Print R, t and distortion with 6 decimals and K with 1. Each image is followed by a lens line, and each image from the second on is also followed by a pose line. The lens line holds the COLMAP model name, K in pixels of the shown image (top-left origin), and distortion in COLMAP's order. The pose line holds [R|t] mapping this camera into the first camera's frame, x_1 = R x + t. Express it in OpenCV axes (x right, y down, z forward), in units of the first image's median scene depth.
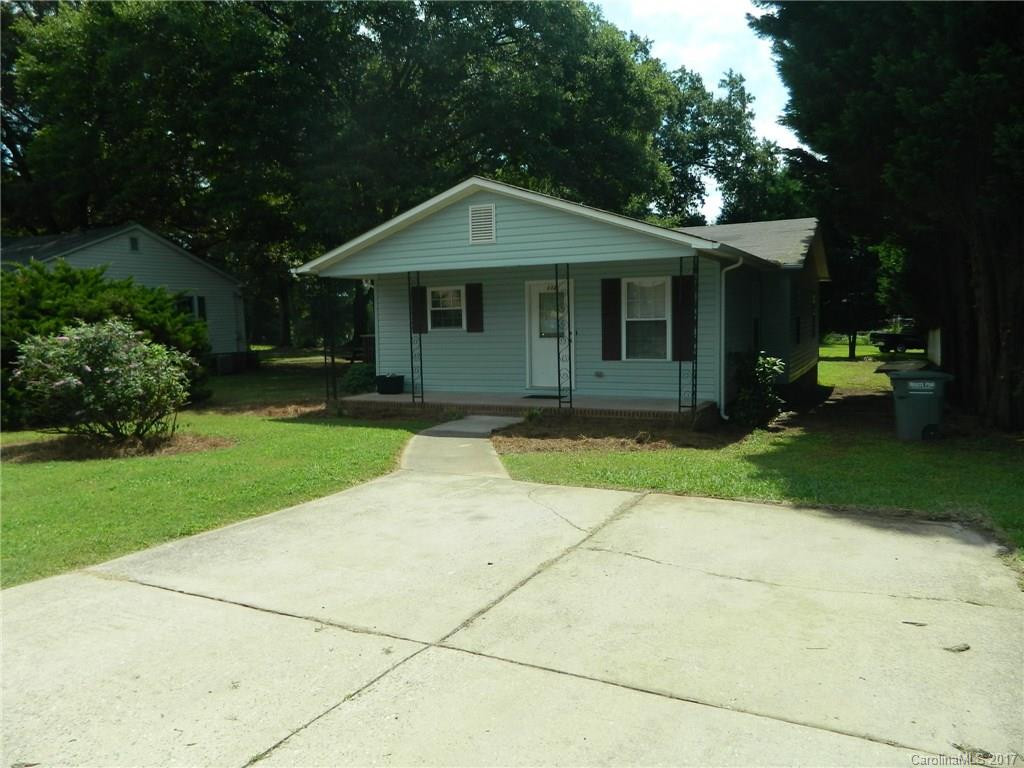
lens RADIAL K [[751.8, 0, 515.2], [0, 751.8, 385.6], [0, 0, 1]] dist [0.006053, 0.003758]
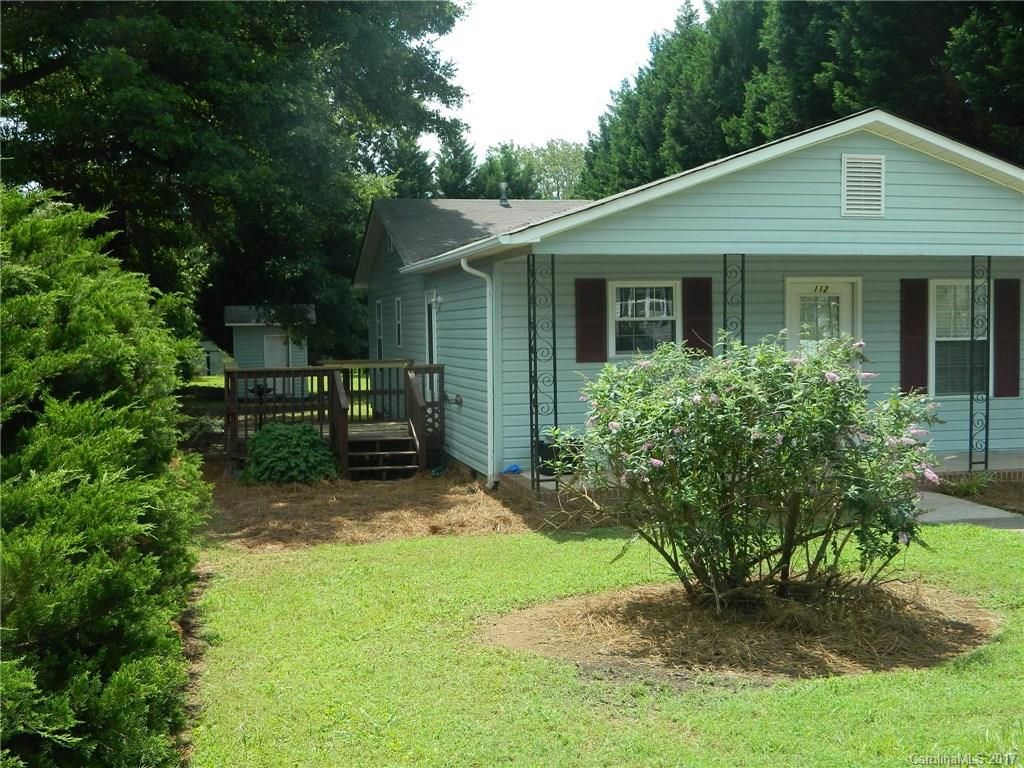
lens RADIAL K [[1199.4, 0, 513.1], [0, 1199.4, 382.3], [0, 0, 1]] dist [0.014747, 0.000000]
pose [[0.767415, -0.019533, 0.640853, -0.802406], [0.051650, 0.998171, -0.031427, -0.031805], [-0.639066, 0.057218, 0.767020, 0.382663]]
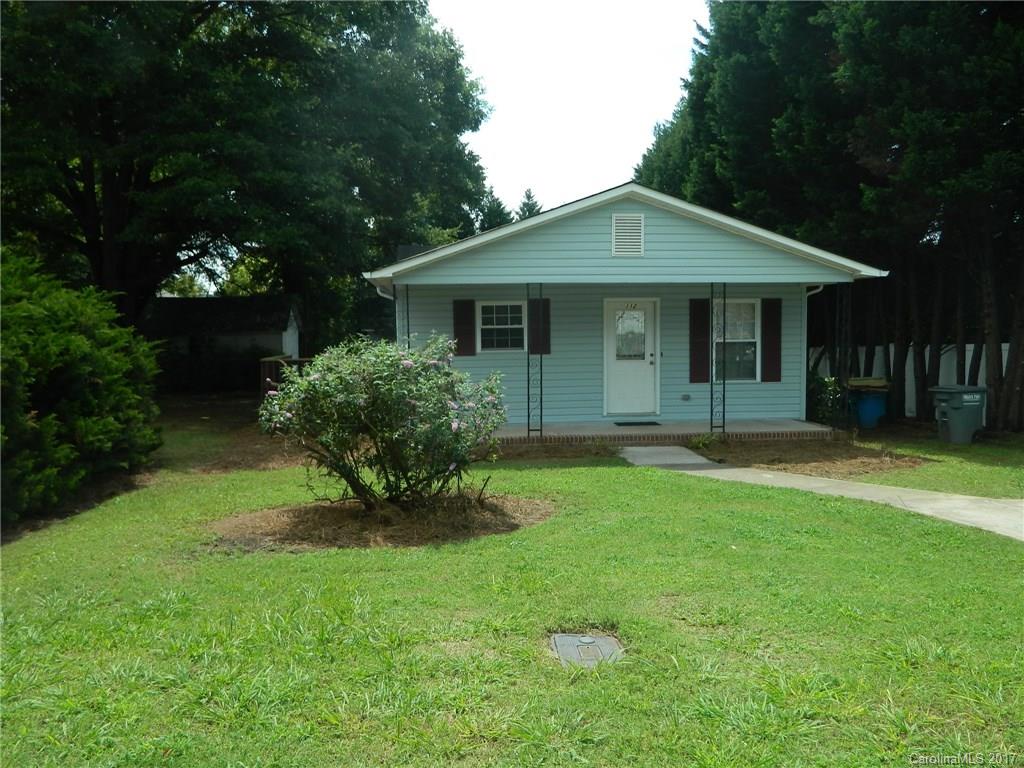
lens RADIAL K [[847.2, 0, 512.6], [0, 847.2, 383.8], [0, 0, 1]] dist [0.015393, -0.003135]
pose [[0.851845, -0.021787, 0.523340, -0.620242], [0.039838, 0.998935, -0.023258, -0.015593], [-0.522277, 0.040661, 0.851806, 0.186161]]
